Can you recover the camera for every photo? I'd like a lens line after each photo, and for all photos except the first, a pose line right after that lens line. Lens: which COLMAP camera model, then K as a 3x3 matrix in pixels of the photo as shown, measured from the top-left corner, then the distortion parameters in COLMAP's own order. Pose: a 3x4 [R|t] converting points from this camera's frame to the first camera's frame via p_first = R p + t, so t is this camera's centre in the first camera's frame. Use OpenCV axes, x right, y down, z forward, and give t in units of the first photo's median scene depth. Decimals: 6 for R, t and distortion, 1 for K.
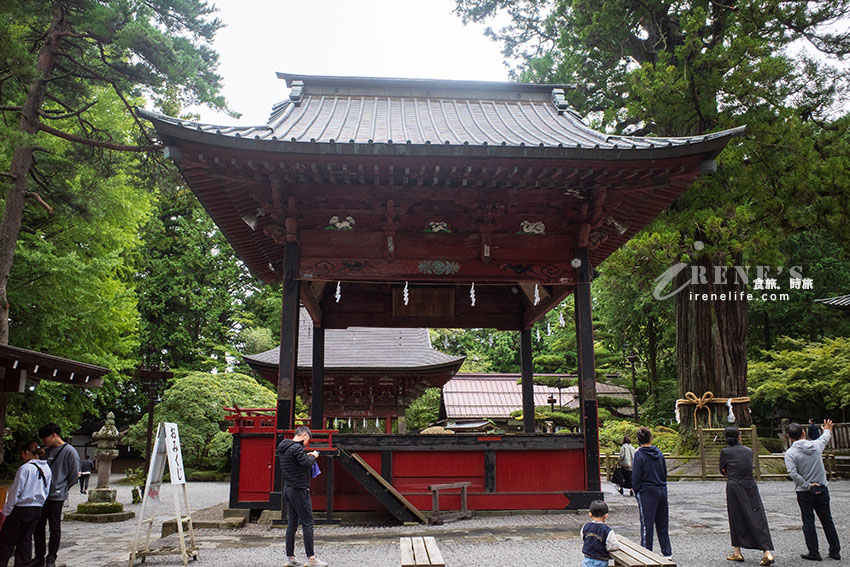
lens RADIAL K [[669.5, 0, 428.5], [0, 669.5, 283.8], [0, 0, 1]] dist [-0.043381, 0.010653]
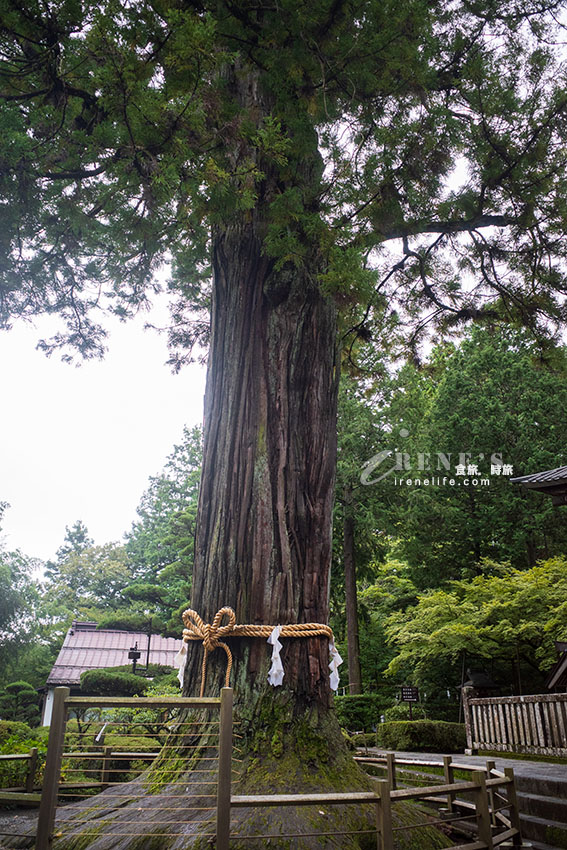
lens RADIAL K [[669.5, 0, 280.1], [0, 669.5, 426.0], [0, 0, 1]] dist [-0.043381, 0.010653]
pose [[0.990756, 0.054965, 0.124025, 0.388438], [-0.031539, 0.982518, -0.183478, 0.123633], [-0.131941, 0.177870, 0.975169, 0.554813]]
